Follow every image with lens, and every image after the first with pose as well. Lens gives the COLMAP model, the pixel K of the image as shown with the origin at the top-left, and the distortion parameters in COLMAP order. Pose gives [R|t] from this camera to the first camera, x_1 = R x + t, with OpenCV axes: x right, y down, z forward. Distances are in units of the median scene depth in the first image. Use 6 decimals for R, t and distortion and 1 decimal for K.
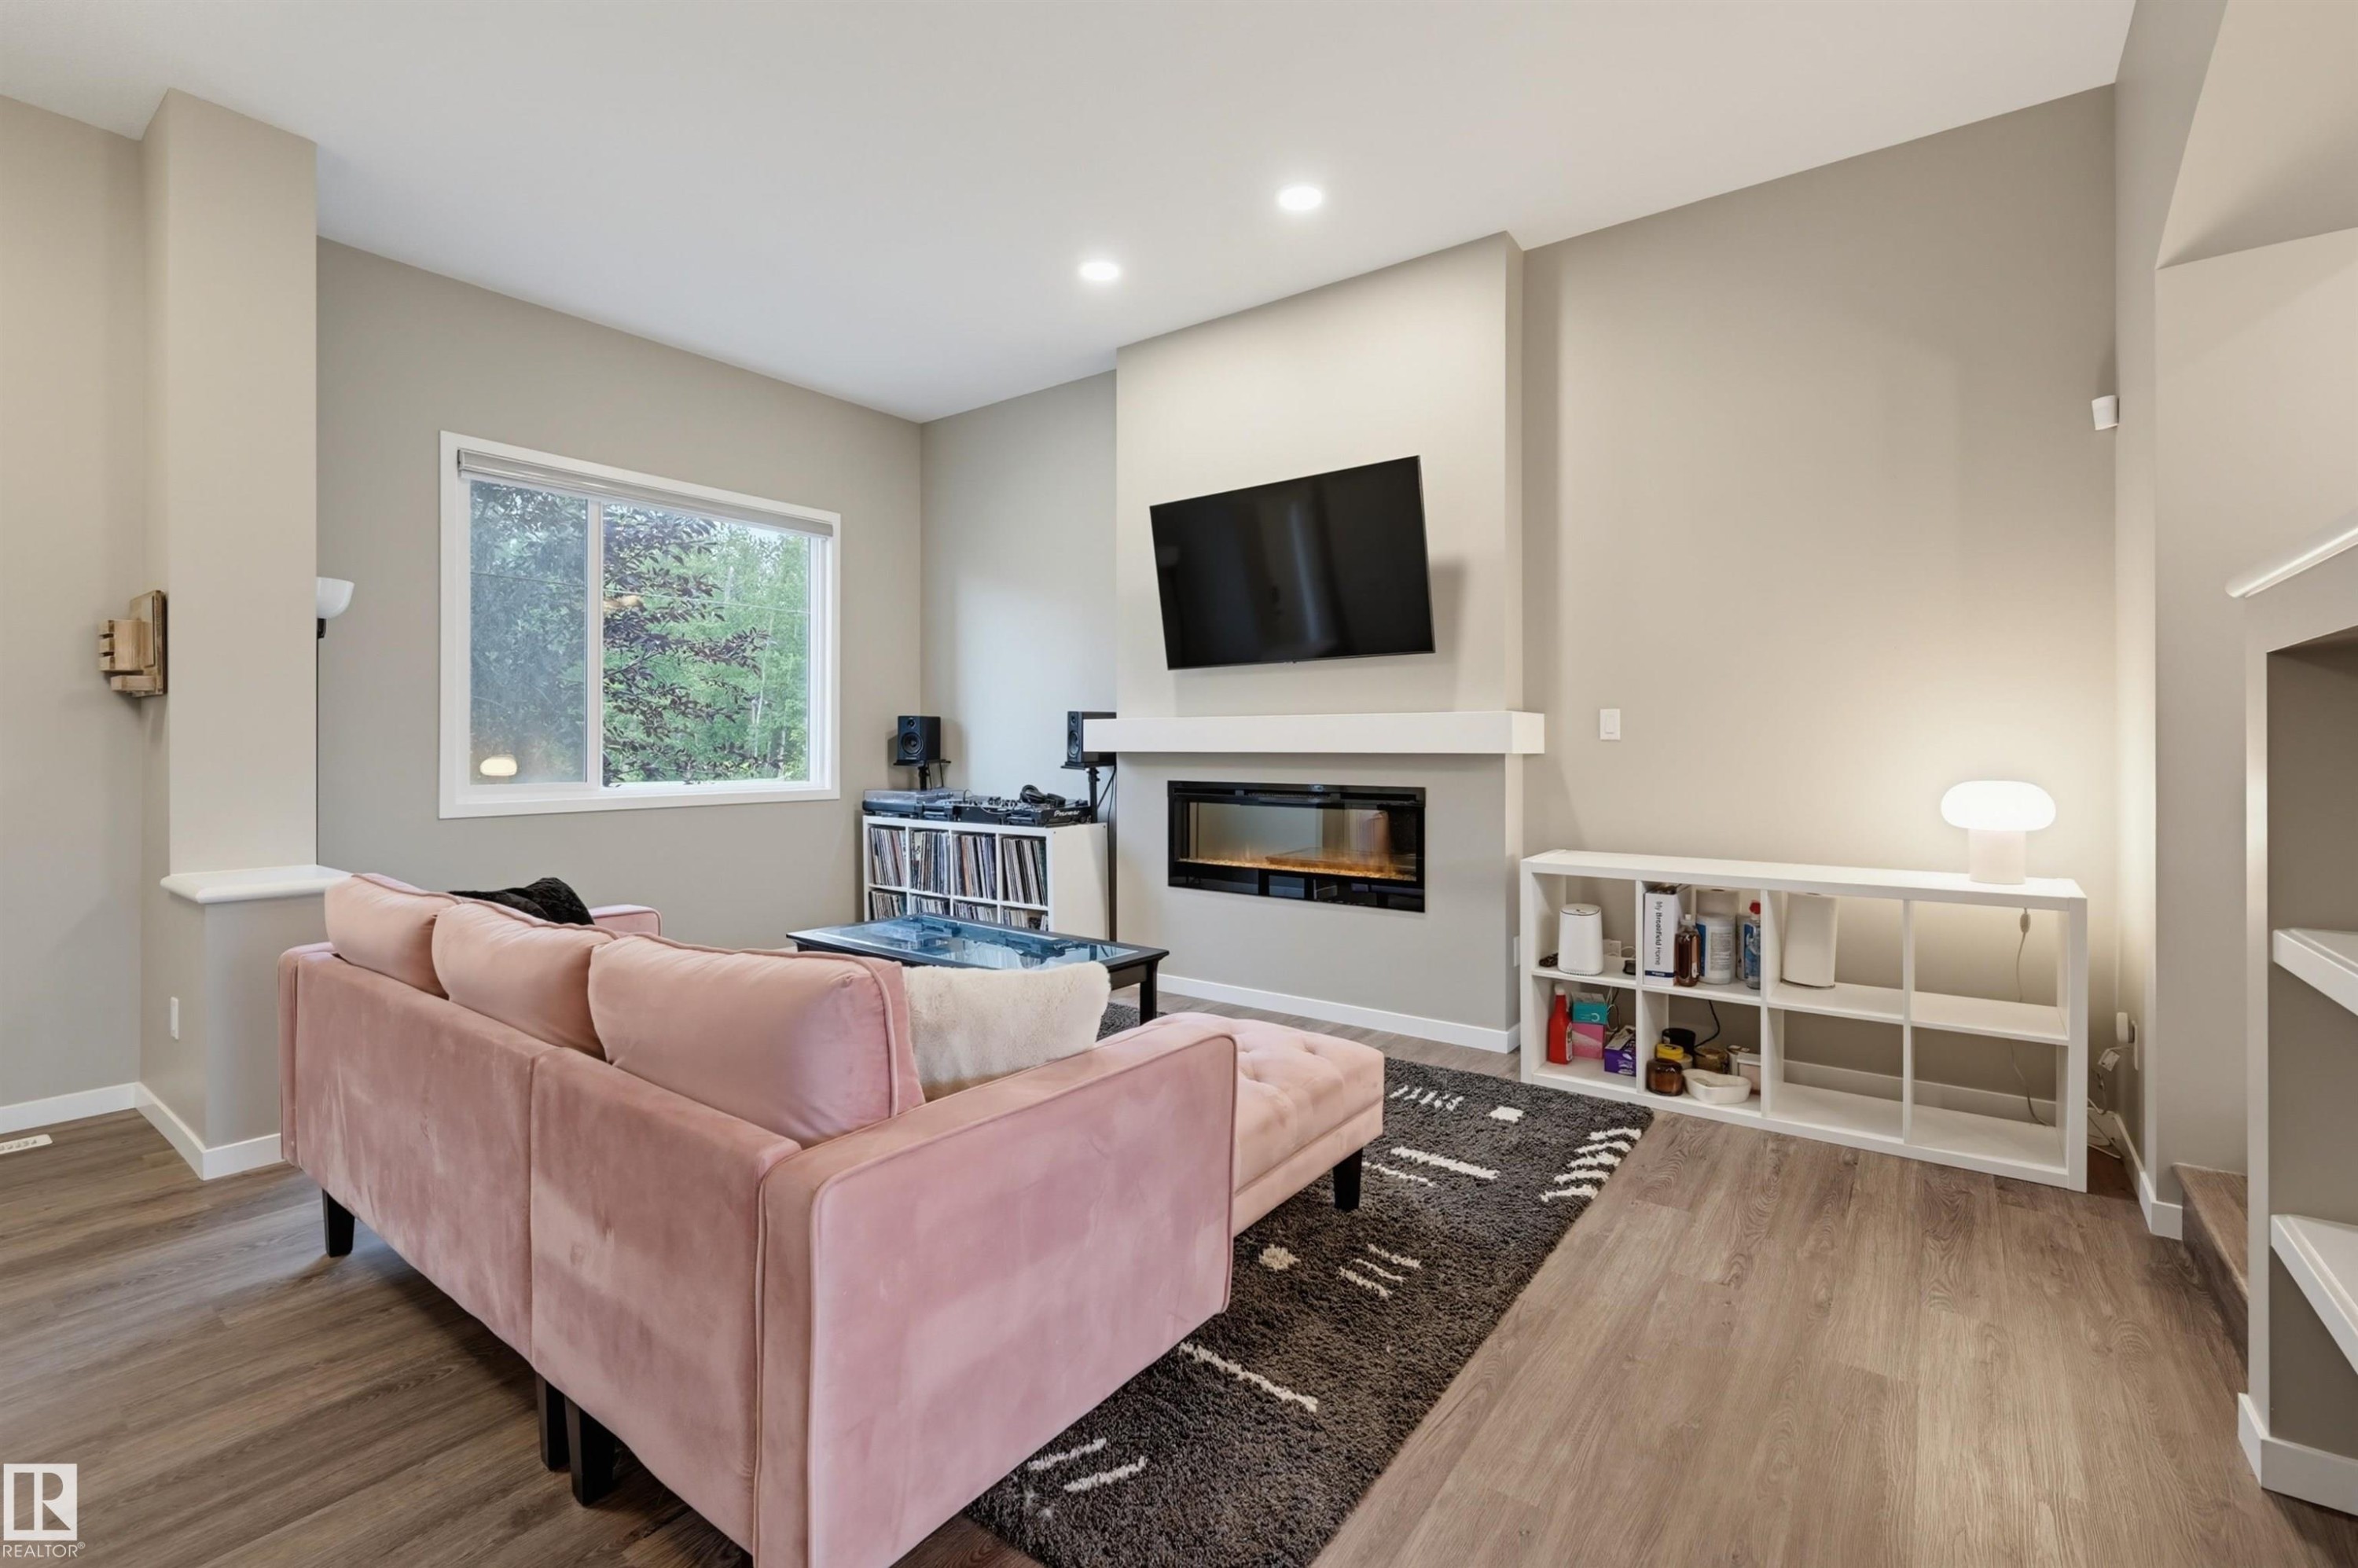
lens RADIAL K [[1002.0, 0, 1176.5], [0, 1002.0, 744.7], [0, 0, 1]] dist [0.001159, -0.000386]
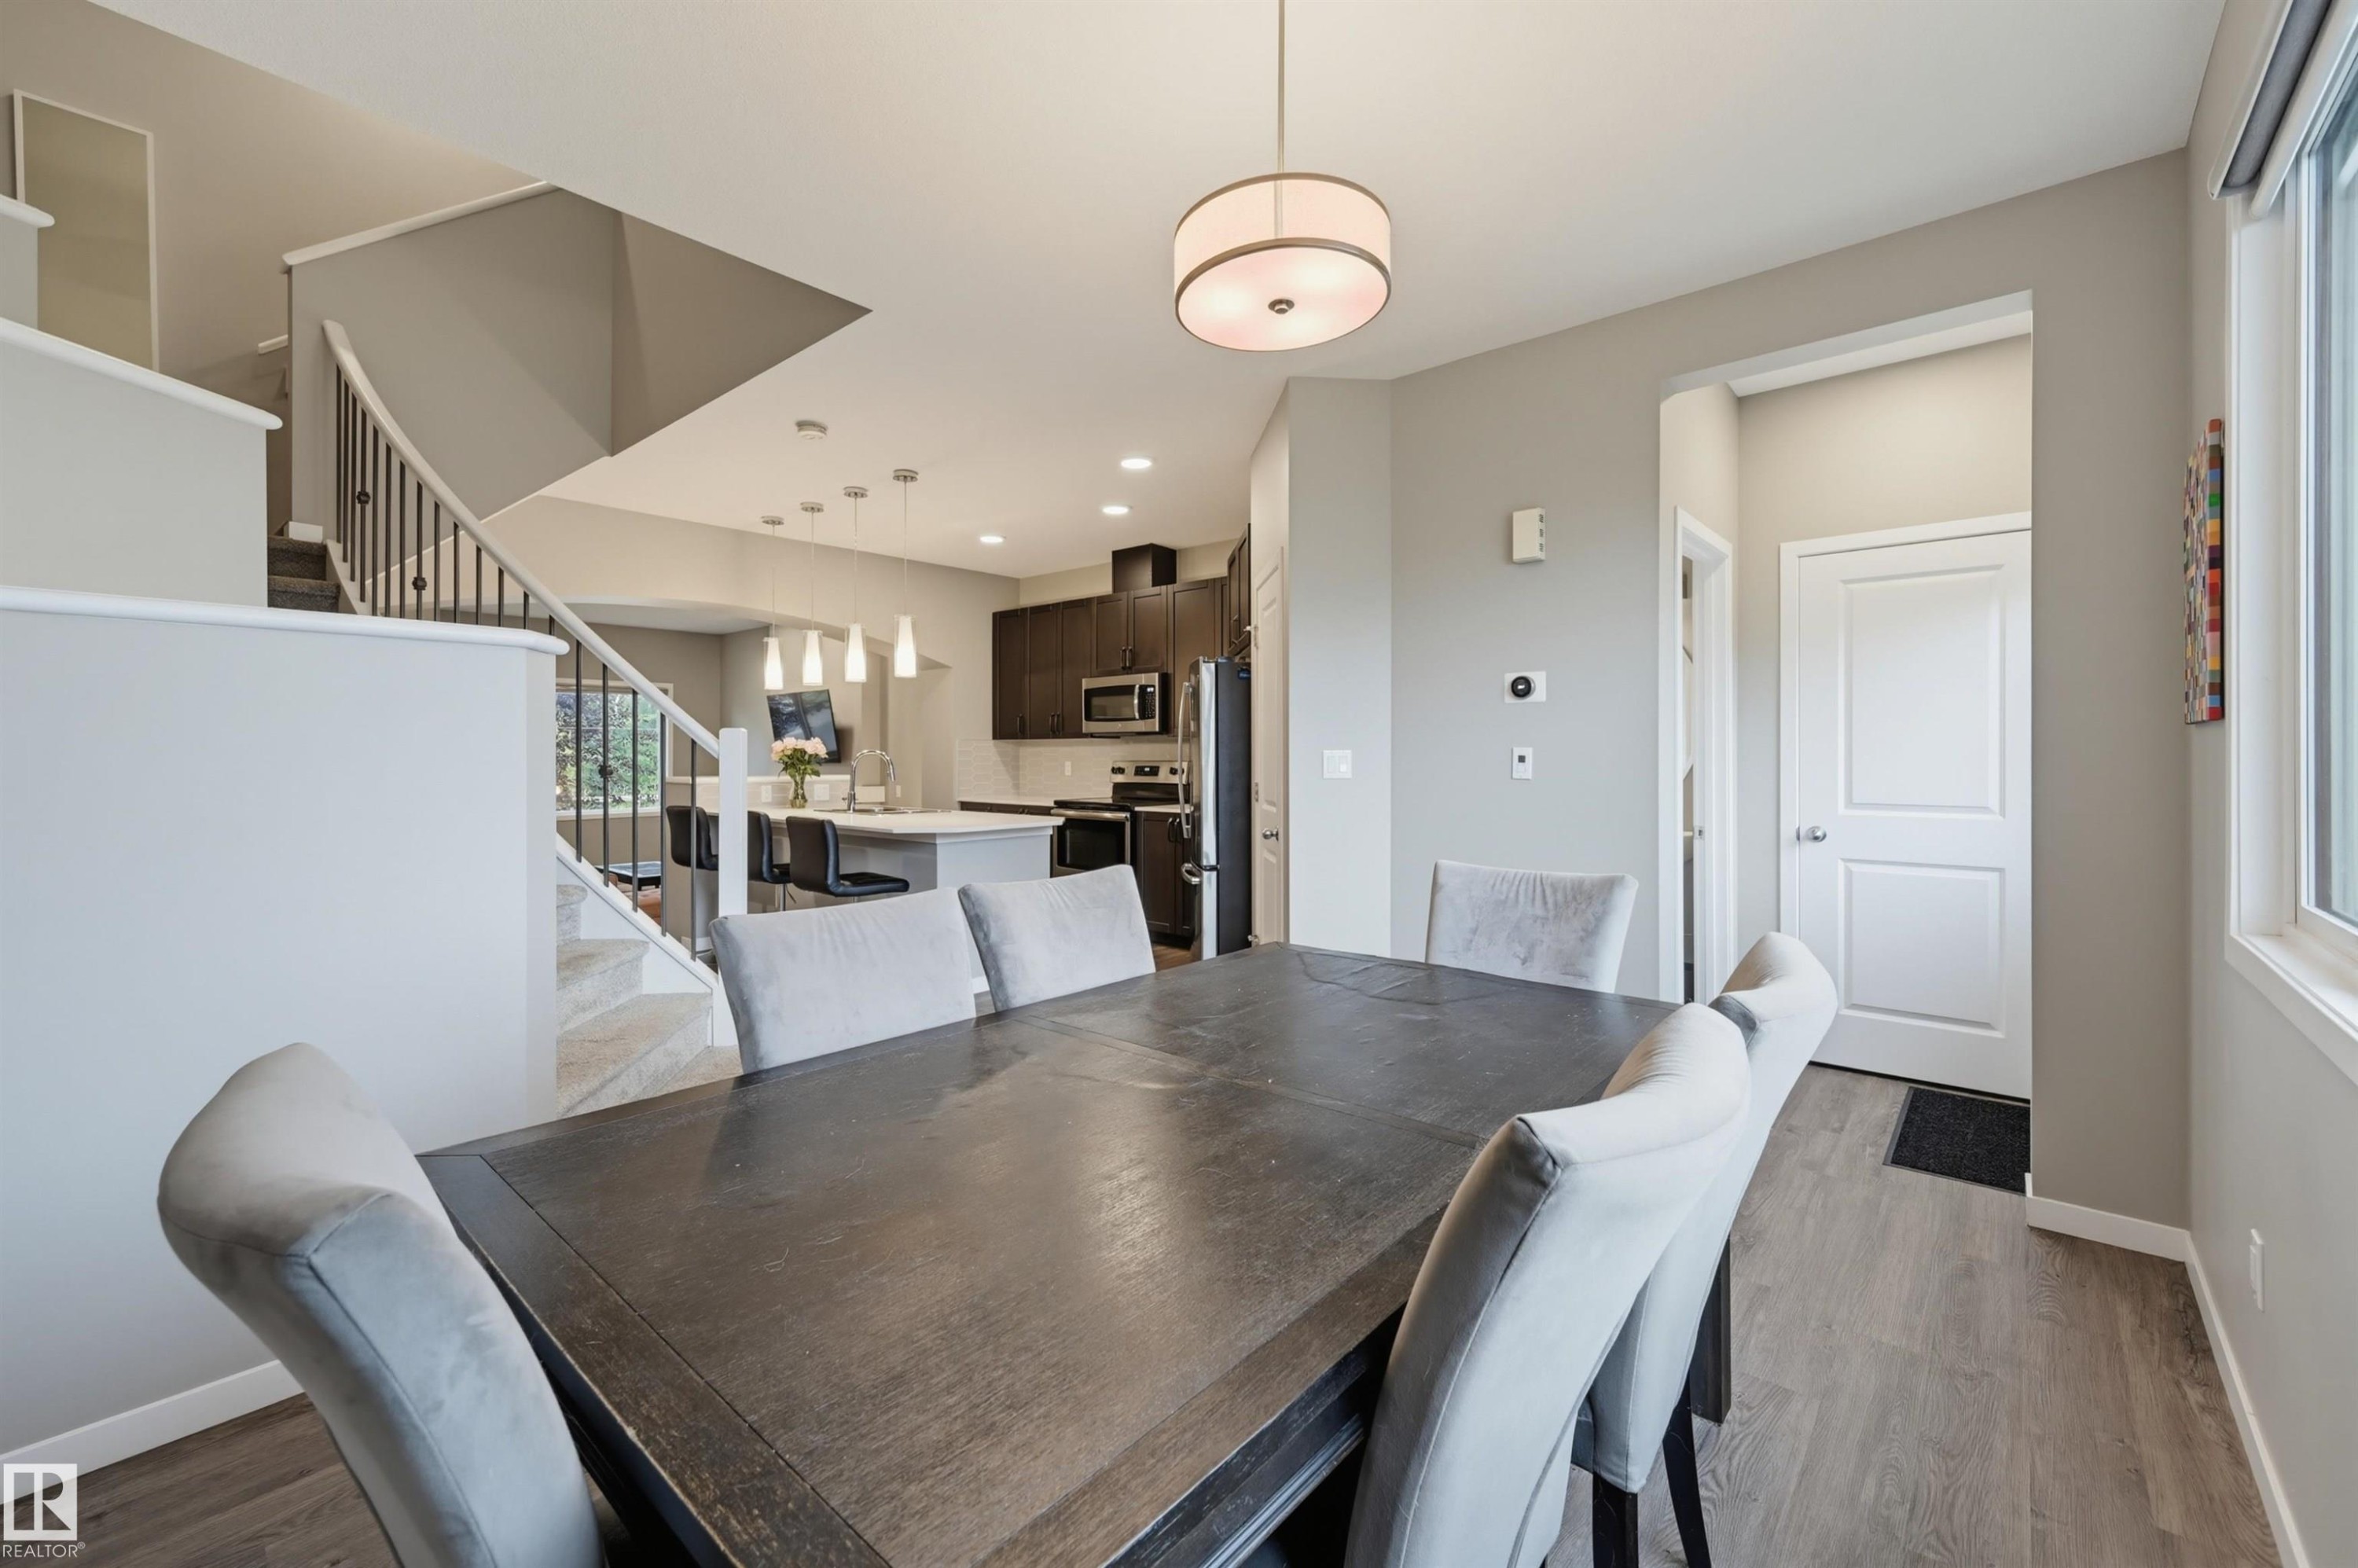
lens RADIAL K [[974.4, 0, 1192.7], [0, 974.4, 749.6], [0, 0, 1]] dist [0.003013, 0.000280]
pose [[0.996128, 0.001437, -0.087902, 1.368255], [-0.002002, 0.999978, -0.006336, -0.110589], [0.087891, 0.006487, 0.996109, -1.420019]]
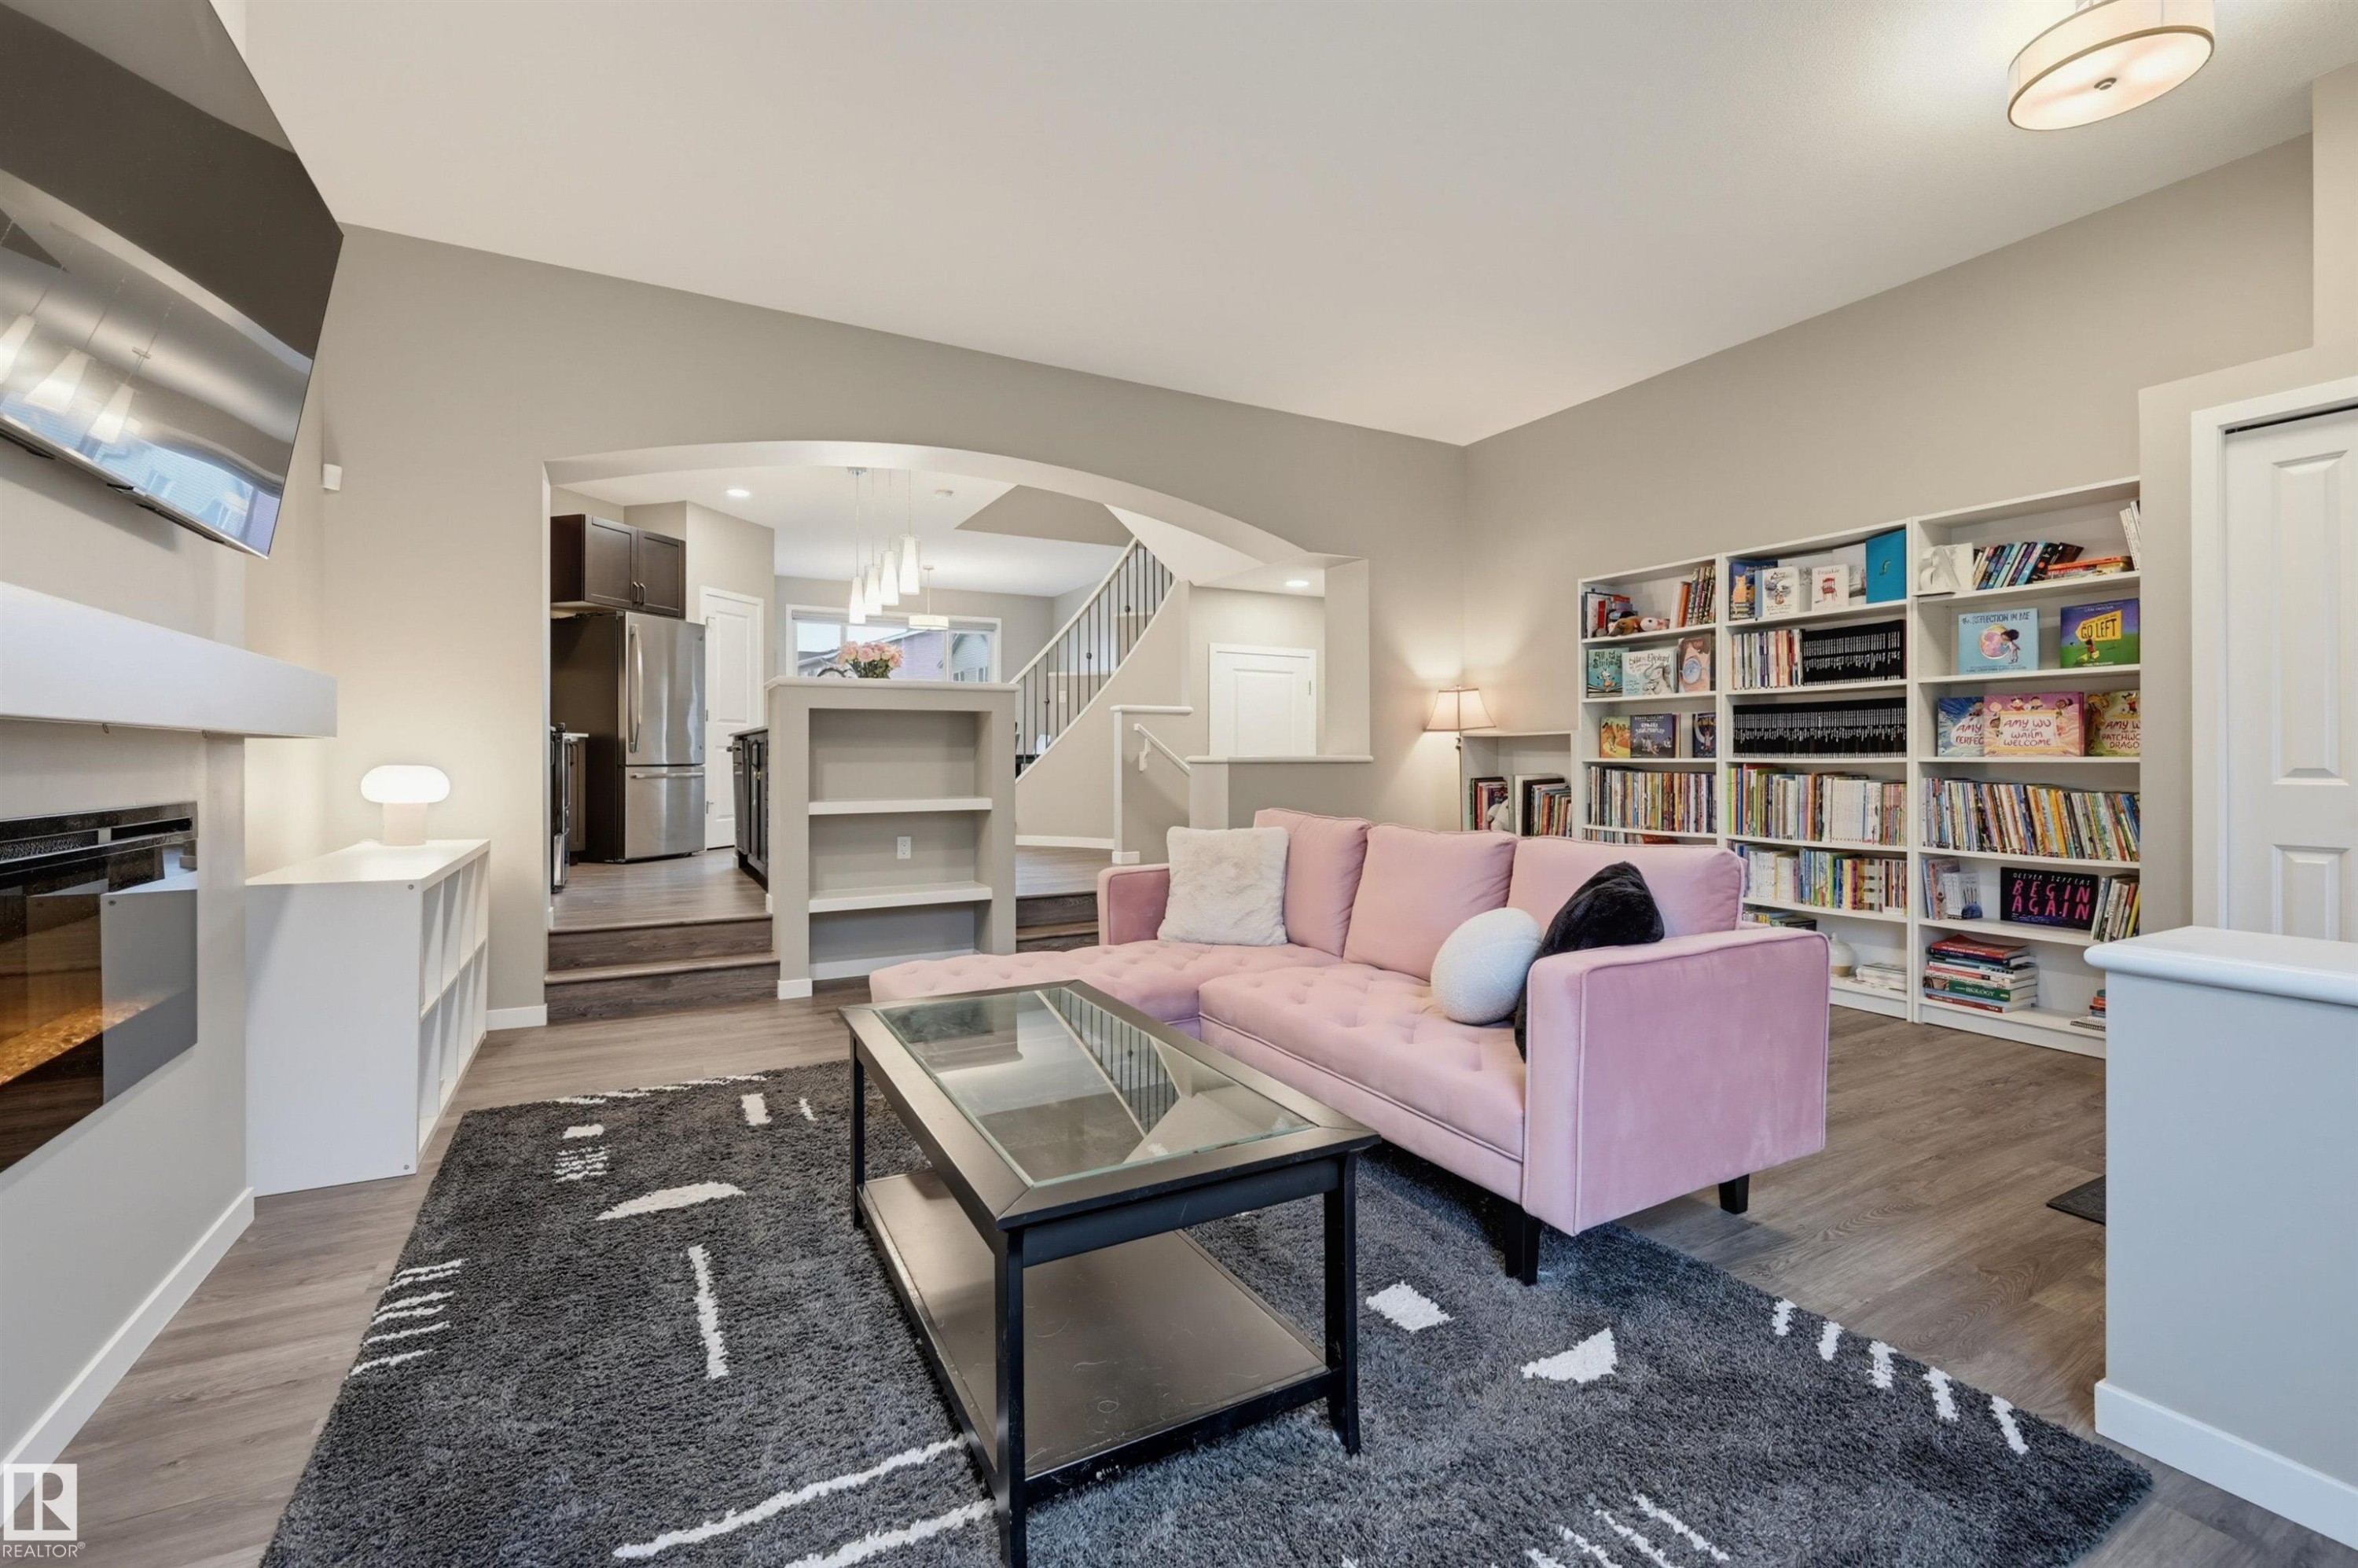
lens RADIAL K [[1002.0, 0, 1192.5], [0, 1002.0, 761.3], [0, 0, 1]] dist [0.001159, -0.000386]
pose [[-0.906194, -0.000045, 0.422862, -0.450064], [0.002970, 0.999975, 0.006470, 0.020414], [-0.422852, 0.007118, -0.906171, 1.273988]]
